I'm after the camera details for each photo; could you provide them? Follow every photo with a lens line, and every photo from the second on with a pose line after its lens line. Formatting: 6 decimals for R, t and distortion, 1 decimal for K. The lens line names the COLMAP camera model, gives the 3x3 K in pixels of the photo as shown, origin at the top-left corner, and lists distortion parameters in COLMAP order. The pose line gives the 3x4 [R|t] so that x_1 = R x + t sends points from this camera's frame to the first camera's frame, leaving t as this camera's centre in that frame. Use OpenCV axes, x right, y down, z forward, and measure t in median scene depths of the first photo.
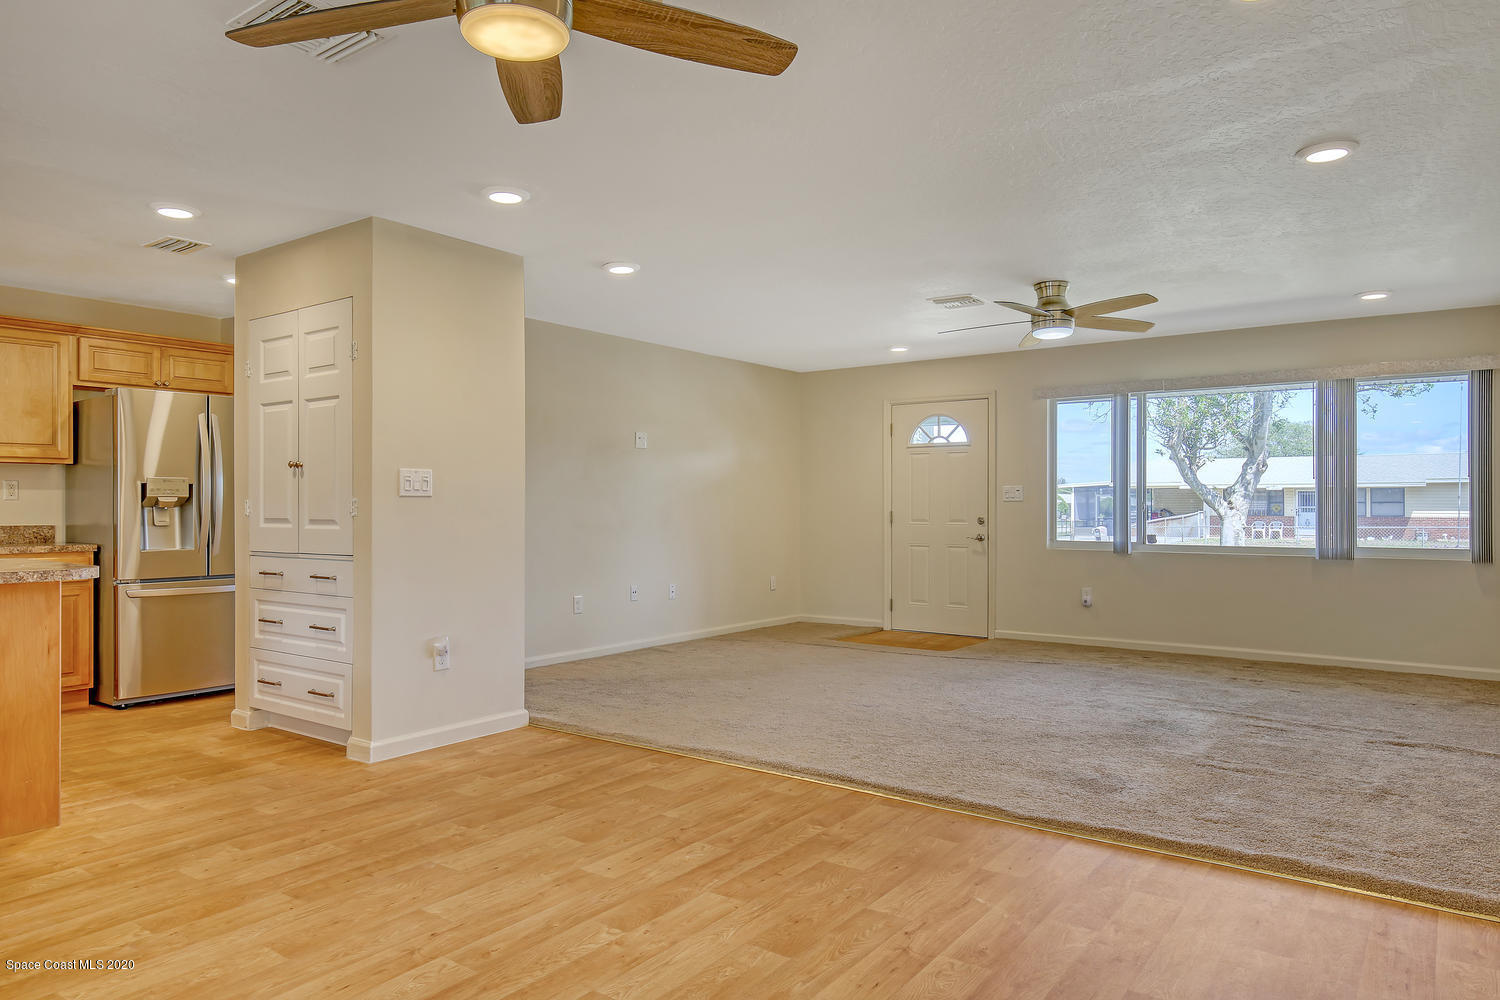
lens RADIAL K [[948.2, 0, 751.3], [0, 948.2, 502.5], [0, 0, 1]] dist [0.004007, -0.001398]
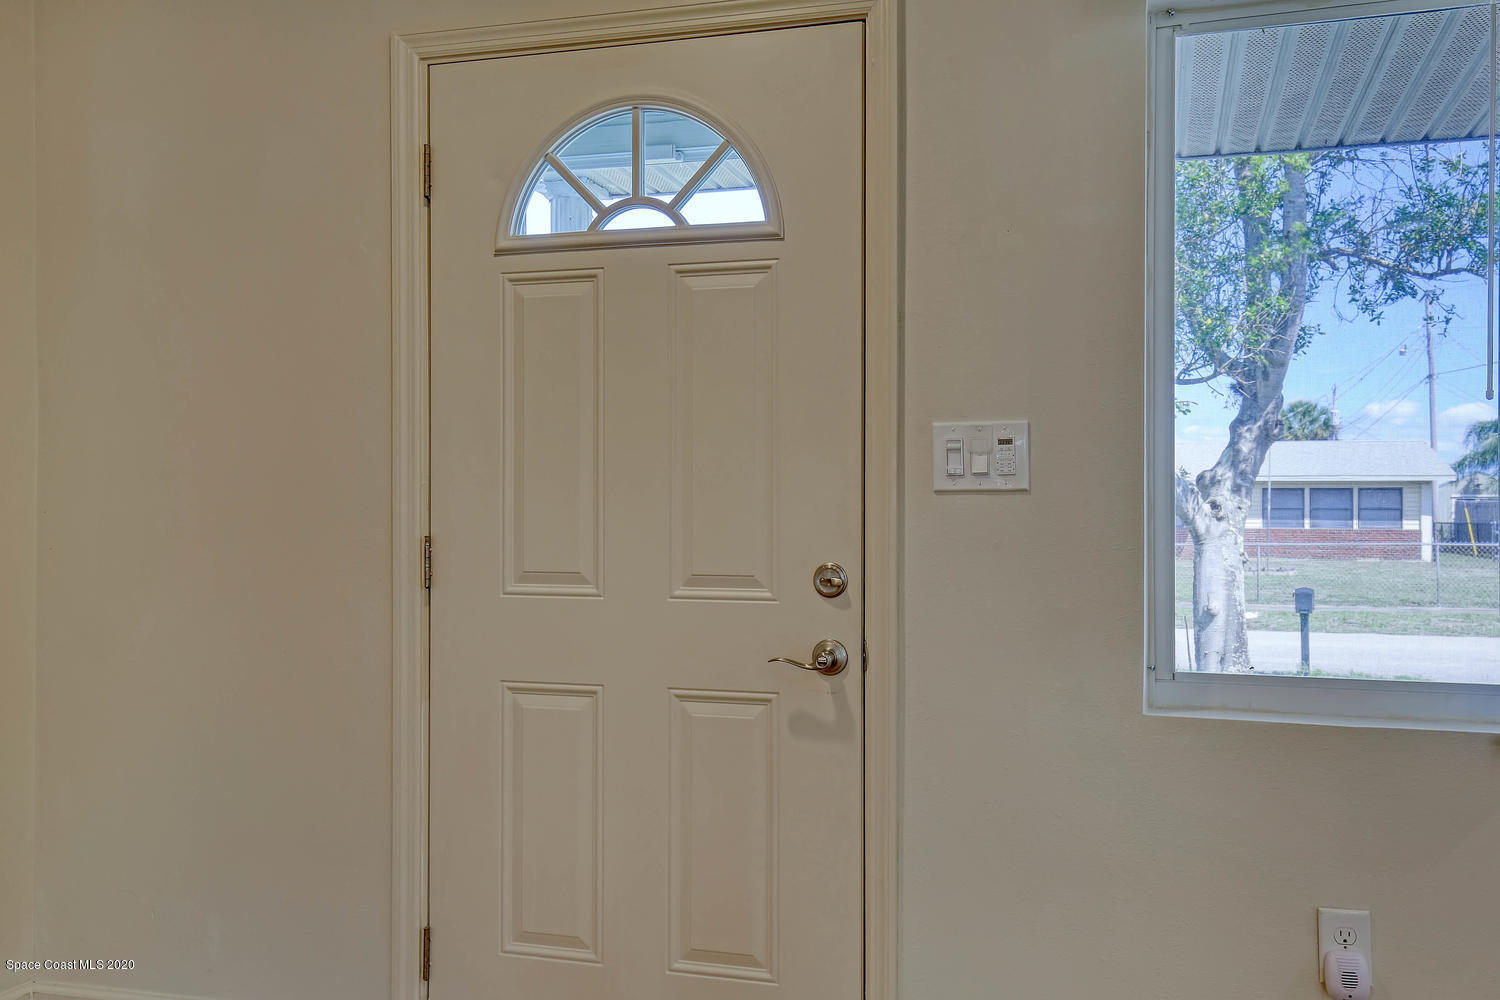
lens RADIAL K [[1374.1, 0, 748.8], [0, 1374.1, 500.8], [0, 0, 1]] dist [0.008043, 0.001110]
pose [[0.943274, 0.010828, 0.331837, 0.114269], [-0.011149, 0.999937, -0.000937, 0.001516], [-0.331827, -0.002815, 0.943336, 0.675509]]
